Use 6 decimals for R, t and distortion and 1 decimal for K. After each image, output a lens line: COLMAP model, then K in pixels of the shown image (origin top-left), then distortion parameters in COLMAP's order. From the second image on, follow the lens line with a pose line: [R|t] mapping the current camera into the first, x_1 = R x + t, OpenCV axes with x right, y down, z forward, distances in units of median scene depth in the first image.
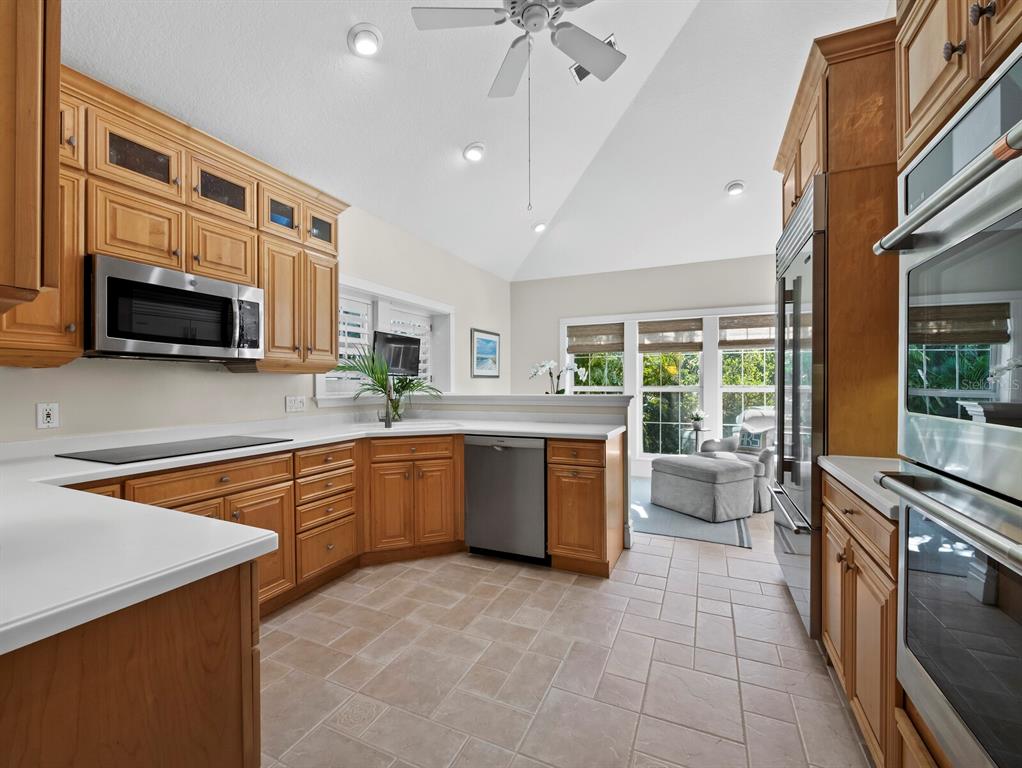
lens RADIAL K [[438.0, 0, 516.1], [0, 438.0, 384.4], [0, 0, 1]] dist [0.004608, 0.000380]
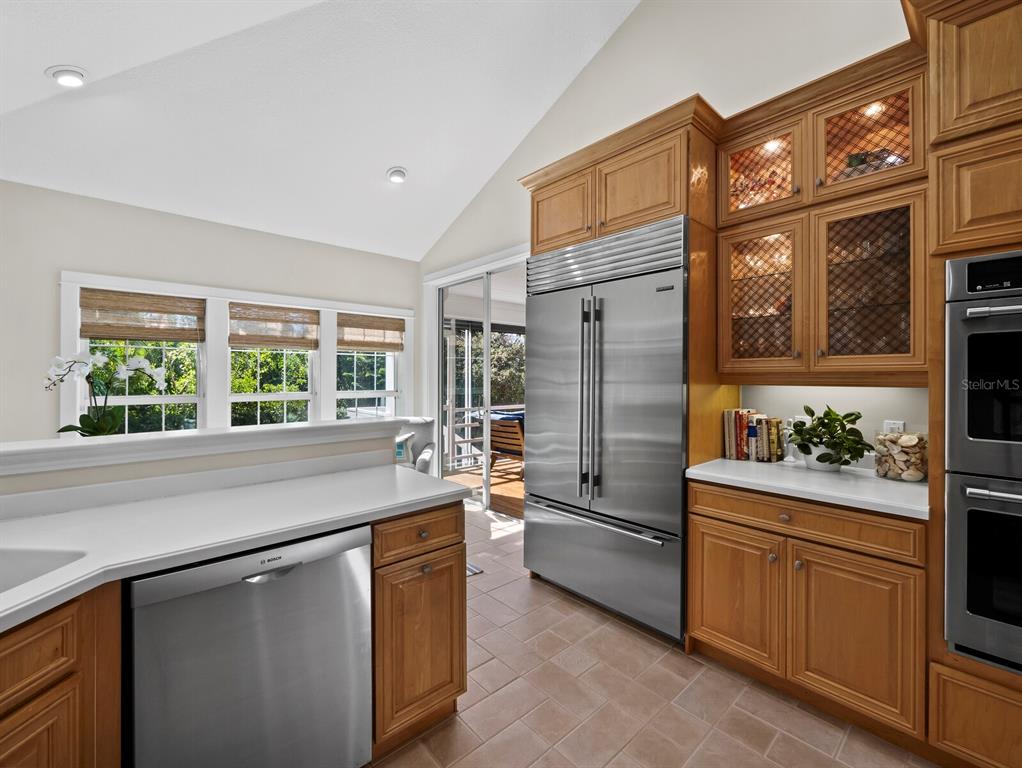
lens RADIAL K [[438.0, 0, 511.3], [0, 438.0, 377.7], [0, 0, 1]] dist [0.004608, 0.000380]
pose [[0.413213, -0.000846, 0.910634, -0.176208], [-0.003071, 0.999993, 0.002323, -0.027380], [-0.910629, -0.003756, 0.413208, 0.326331]]
